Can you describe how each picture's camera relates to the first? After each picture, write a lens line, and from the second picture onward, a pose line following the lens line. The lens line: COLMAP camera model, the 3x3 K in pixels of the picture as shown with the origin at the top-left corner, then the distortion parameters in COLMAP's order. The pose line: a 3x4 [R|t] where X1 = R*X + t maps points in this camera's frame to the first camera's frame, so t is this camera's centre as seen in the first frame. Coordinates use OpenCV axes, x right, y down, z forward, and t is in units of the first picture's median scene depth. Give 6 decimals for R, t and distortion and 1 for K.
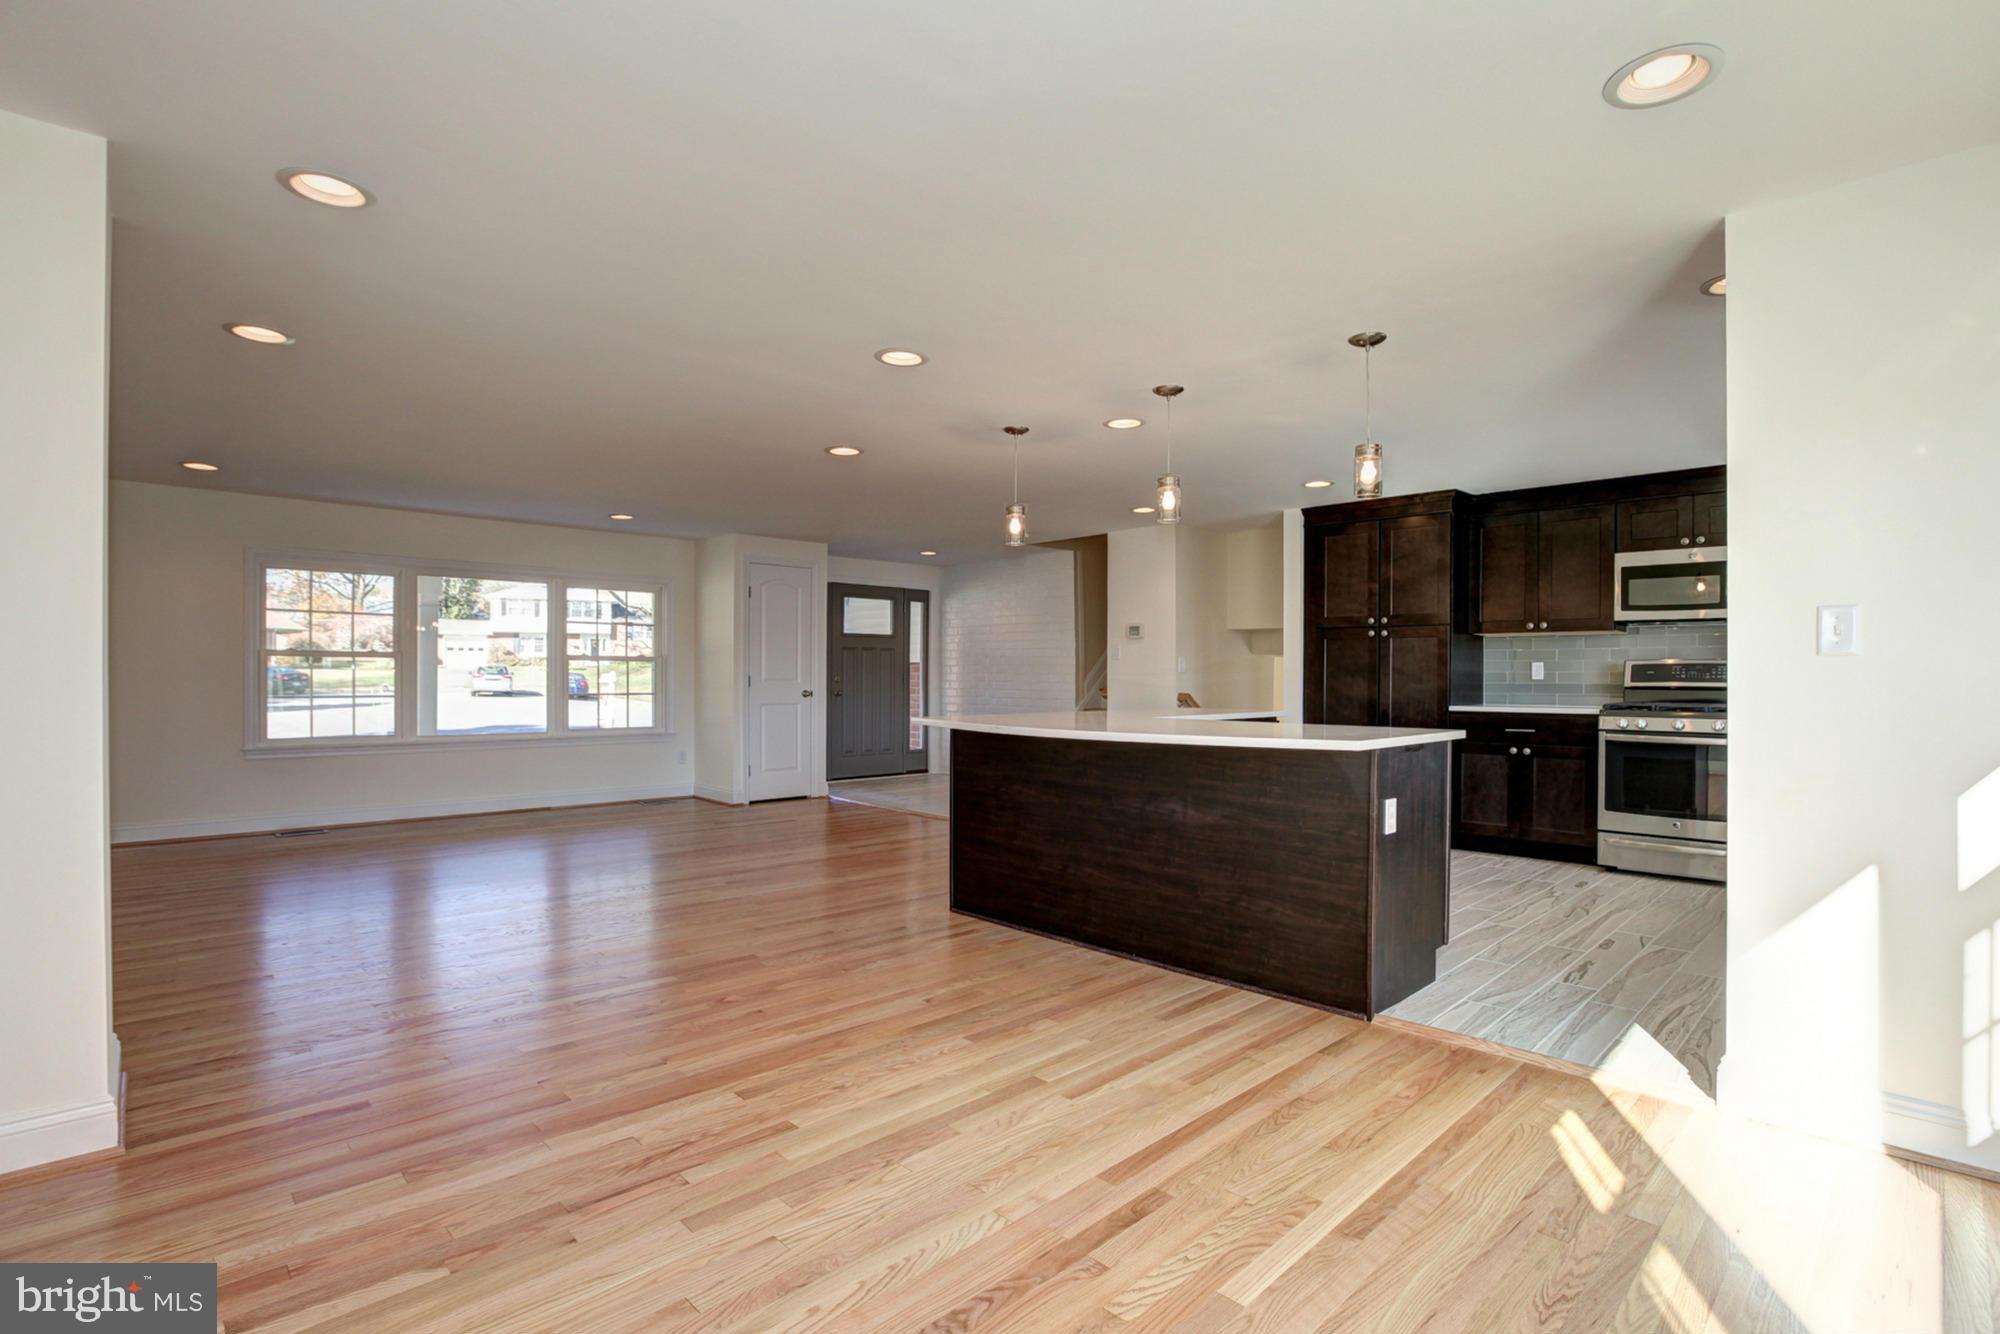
lens RADIAL K [[933.5, 0, 960.8], [0, 933.5, 673.4], [0, 0, 1]] dist [-0.039328, 0.000222]
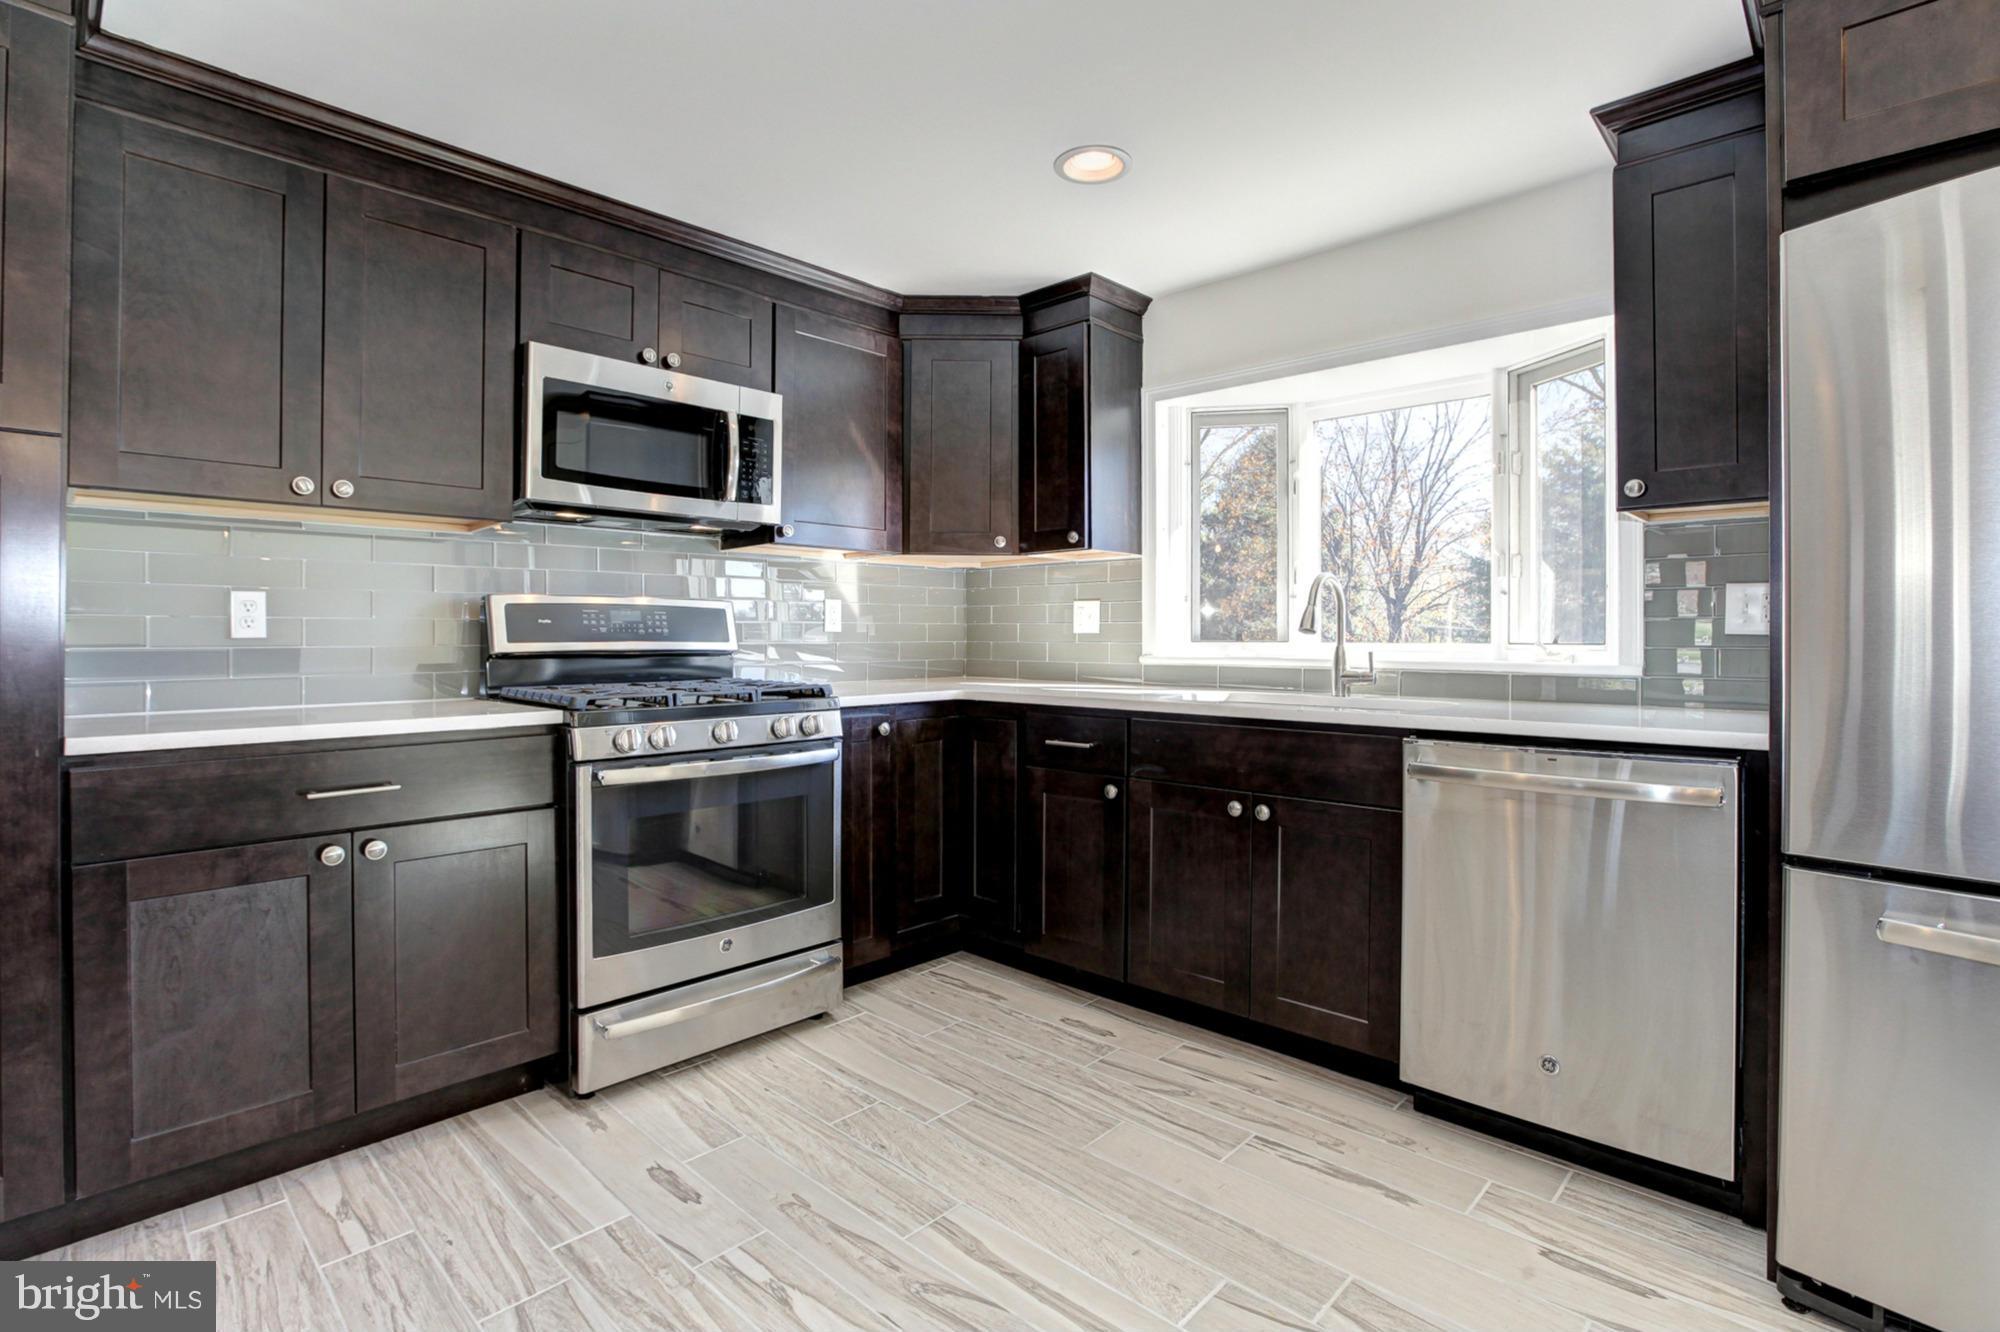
lens RADIAL K [[955.3, 0, 1047.9], [0, 955.3, 636.6], [0, 0, 1]] dist [-0.062564, 0.024098]
pose [[-0.084657, -0.006507, 0.996389, 0.246860], [-0.004884, 0.999969, 0.006116, 0.002738], [-0.996398, -0.004349, -0.084686, 0.757204]]
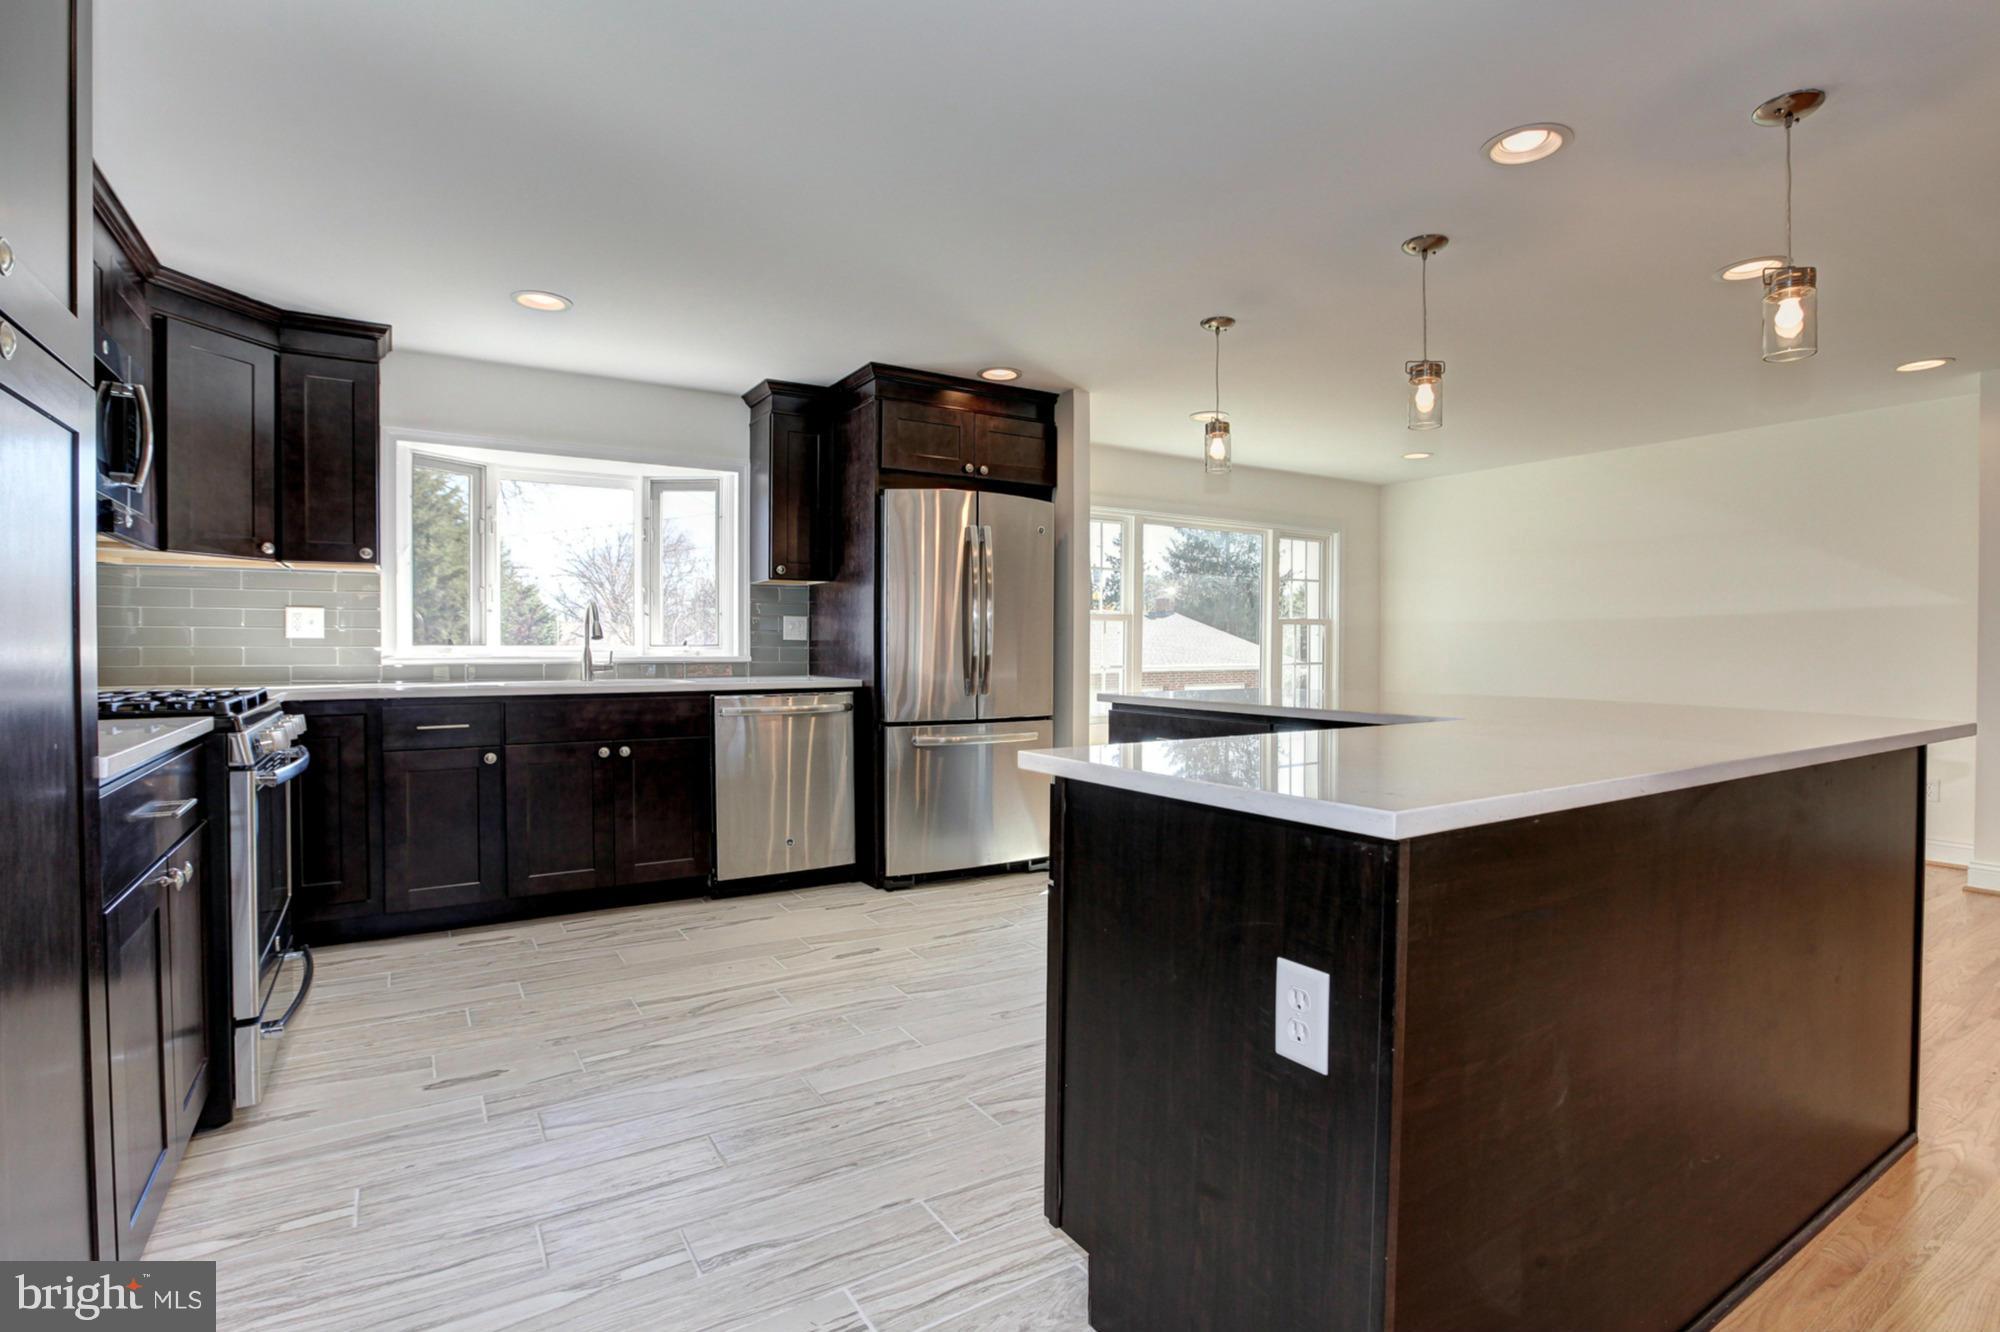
lens RADIAL K [[923.7, 0, 962.6], [0, 923.7, 659.0], [0, 0, 1]] dist [-0.024310, 0.000172]
pose [[-0.977308, -0.010610, 0.211559, 0.287047], [-0.007406, 0.999846, 0.015935, 0.005381], [-0.211696, 0.014006, -0.977235, 1.201464]]
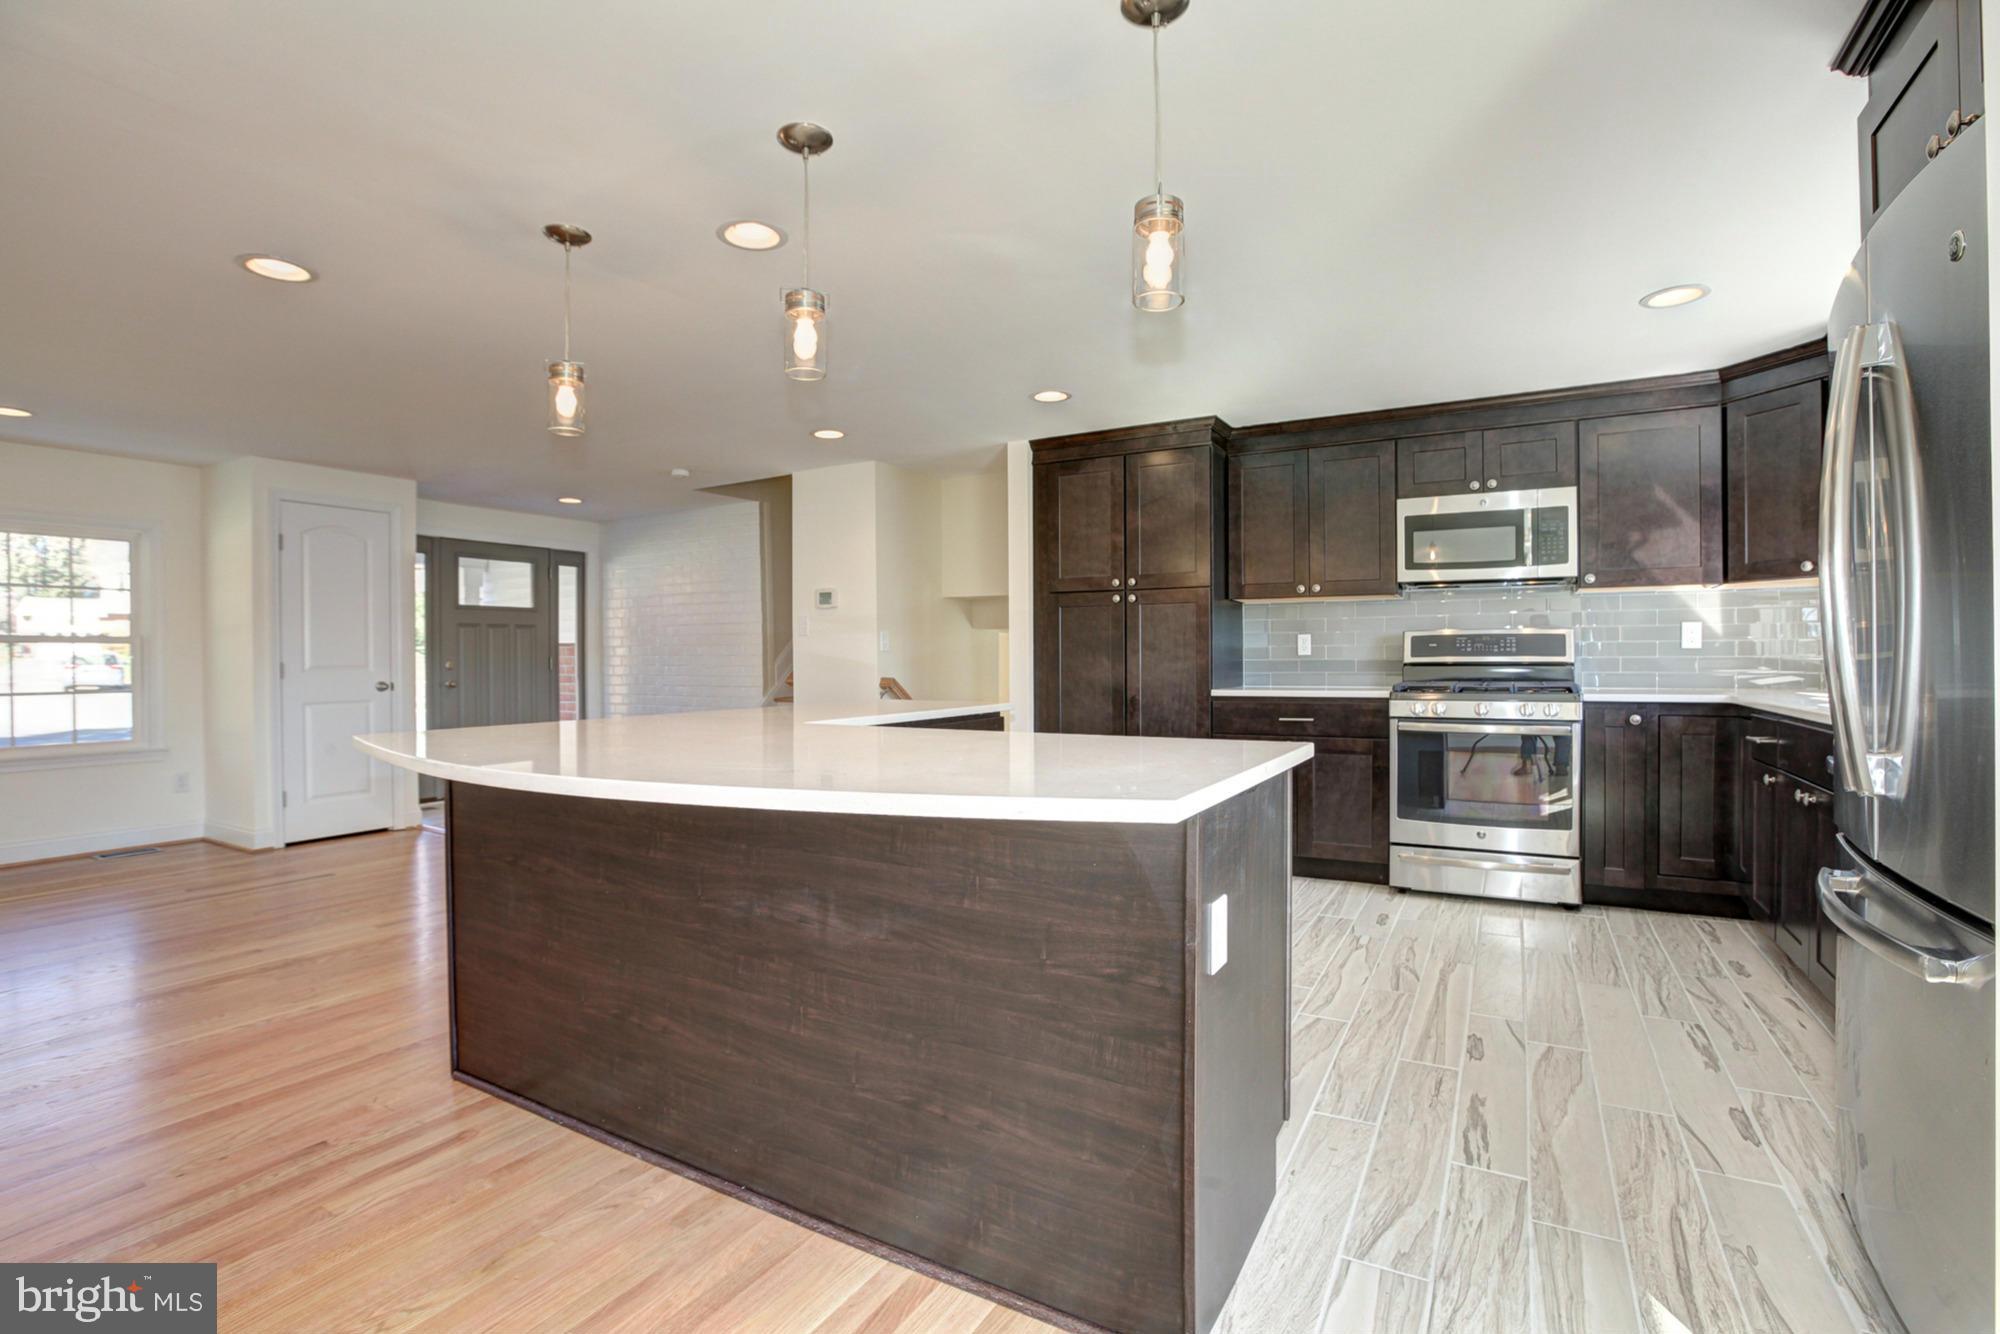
lens RADIAL K [[923.7, 0, 962.6], [0, 923.7, 660.0], [0, 0, 1]] dist [-0.024310, 0.000172]
pose [[0.960478, -0.012247, 0.278085, 0.108056], [0.010971, 0.999921, 0.006147, 0.002604], [-0.278138, -0.002853, 0.960537, 0.306089]]
